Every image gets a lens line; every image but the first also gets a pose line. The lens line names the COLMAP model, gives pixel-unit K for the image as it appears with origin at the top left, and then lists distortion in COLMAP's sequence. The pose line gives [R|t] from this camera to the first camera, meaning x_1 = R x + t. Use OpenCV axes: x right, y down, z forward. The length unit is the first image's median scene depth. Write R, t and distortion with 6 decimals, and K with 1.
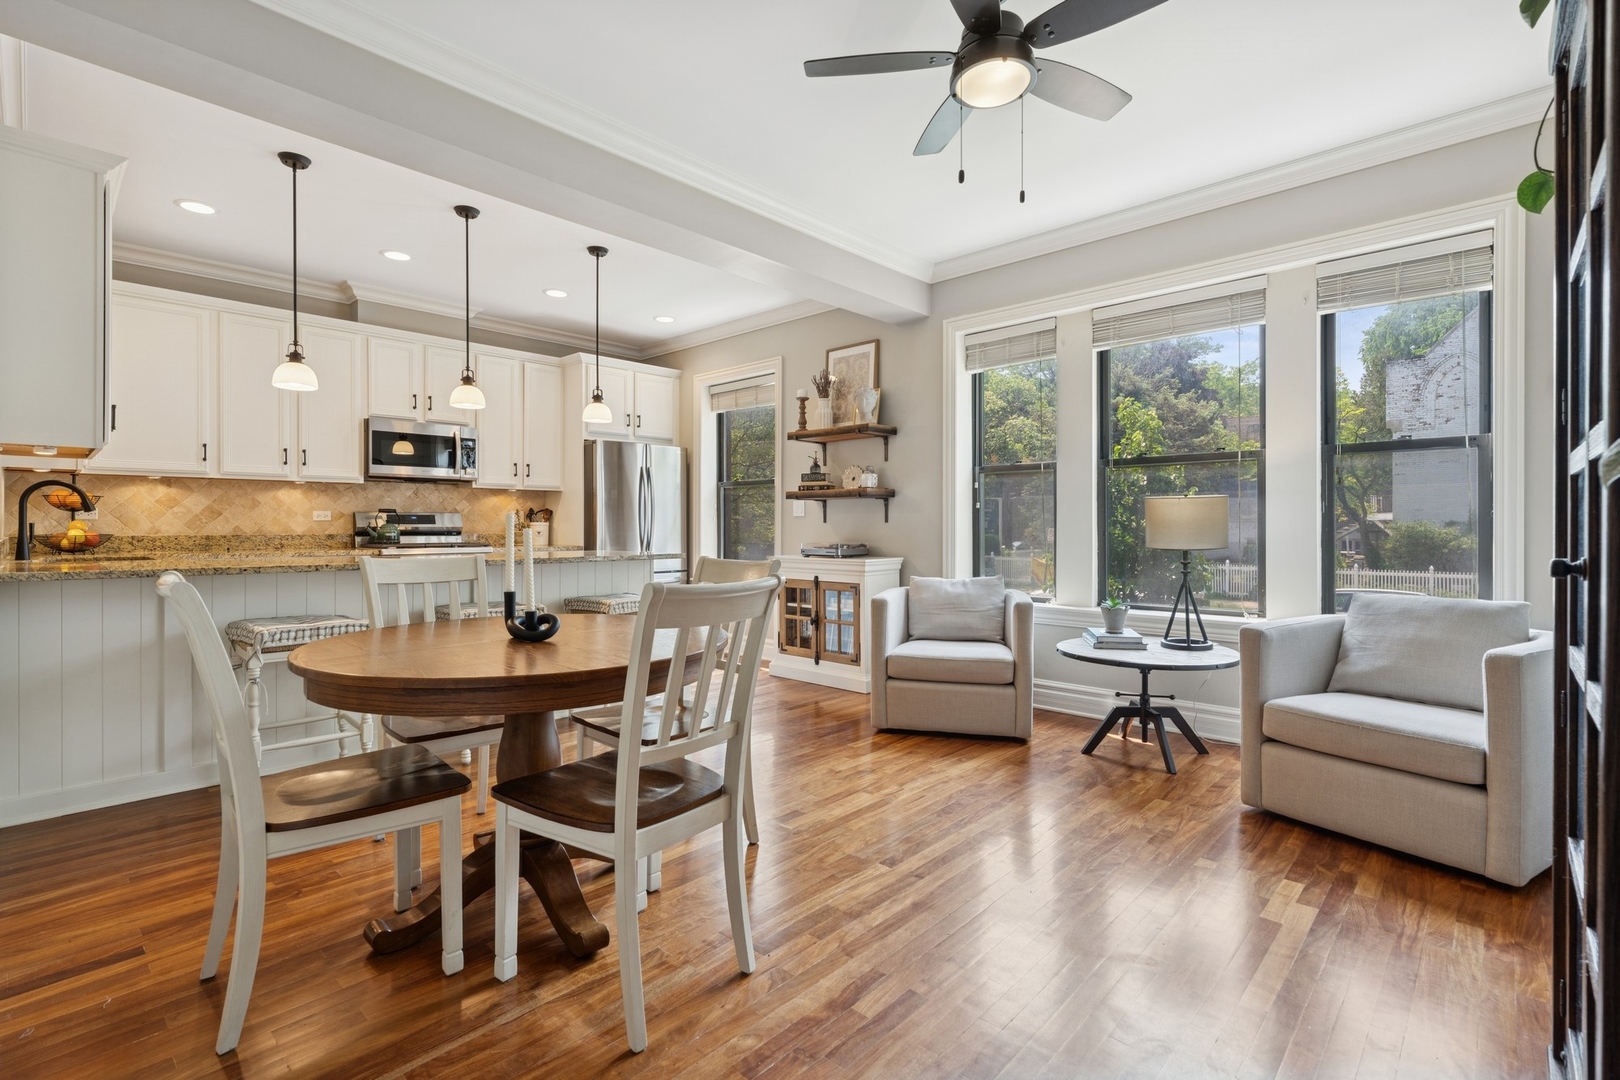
lens RADIAL K [[740.2, 0, 811.4], [0, 740.2, 532.7], [0, 0, 1]] dist [-0.008126, 0.000930]
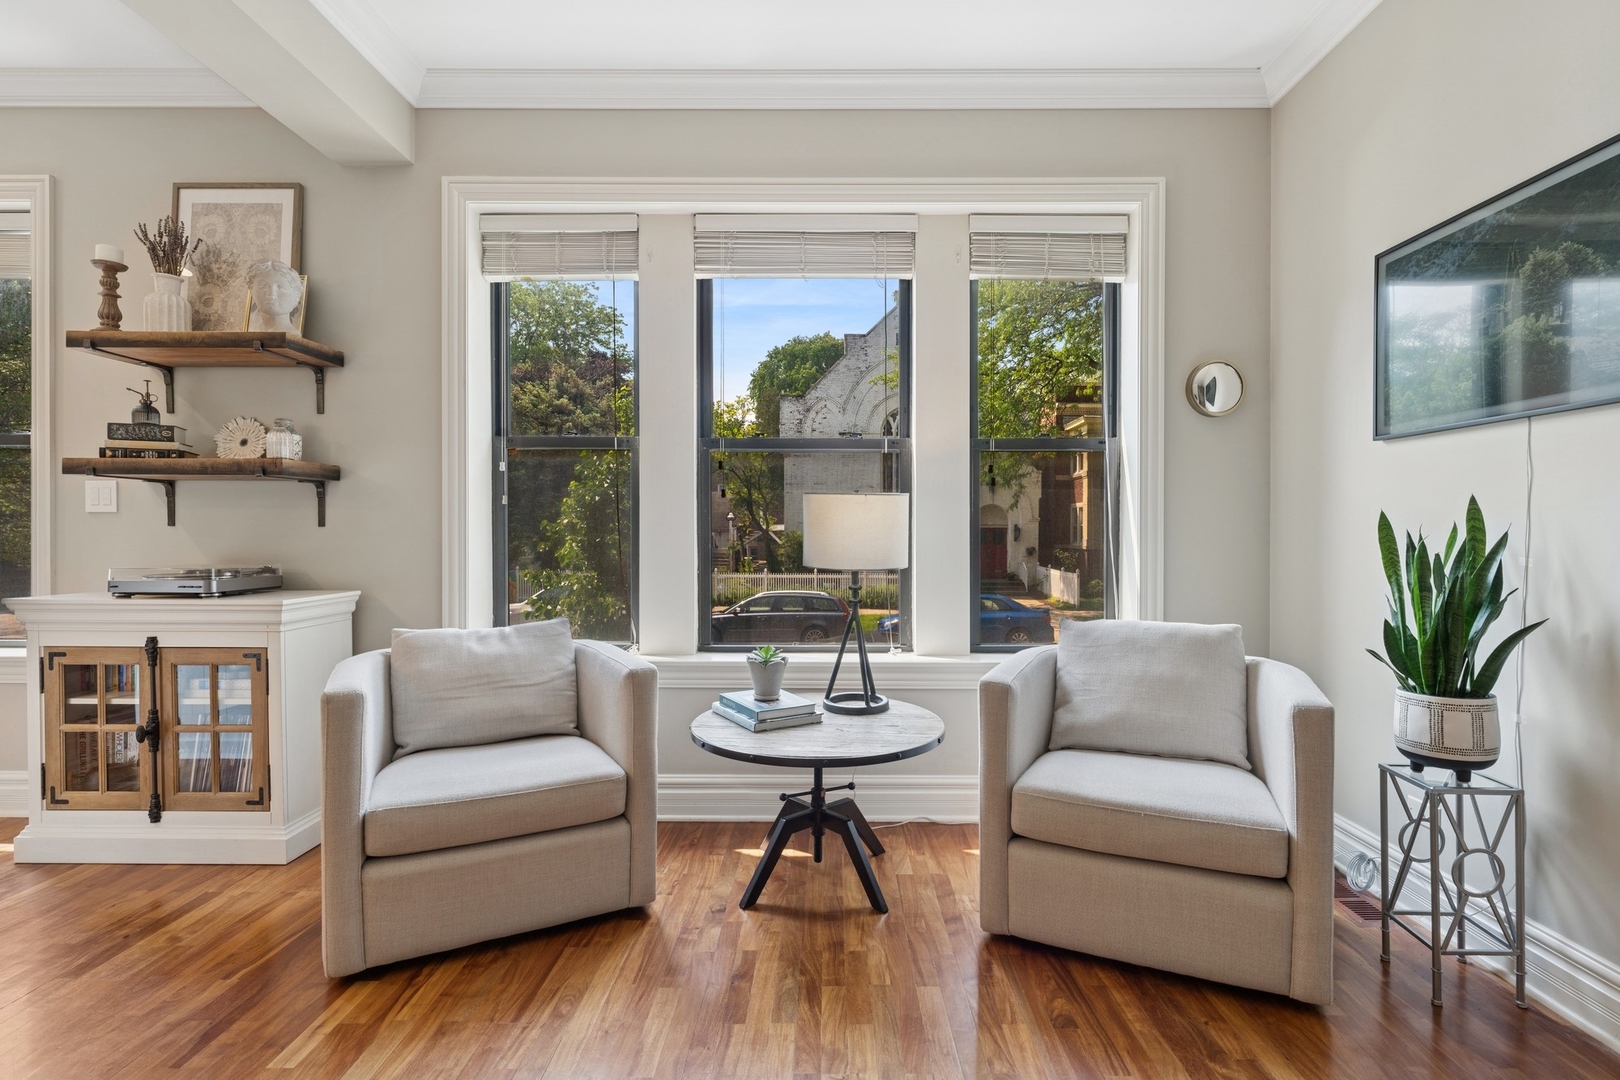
lens RADIAL K [[740.2, 0, 801.6], [0, 740.2, 545.3], [0, 0, 1]] dist [-0.008126, 0.000930]
pose [[0.736186, -0.005567, 0.676757, -0.005534], [0.001997, 0.999980, 0.006053, -0.002685], [-0.676777, -0.003104, 0.736182, 0.366531]]
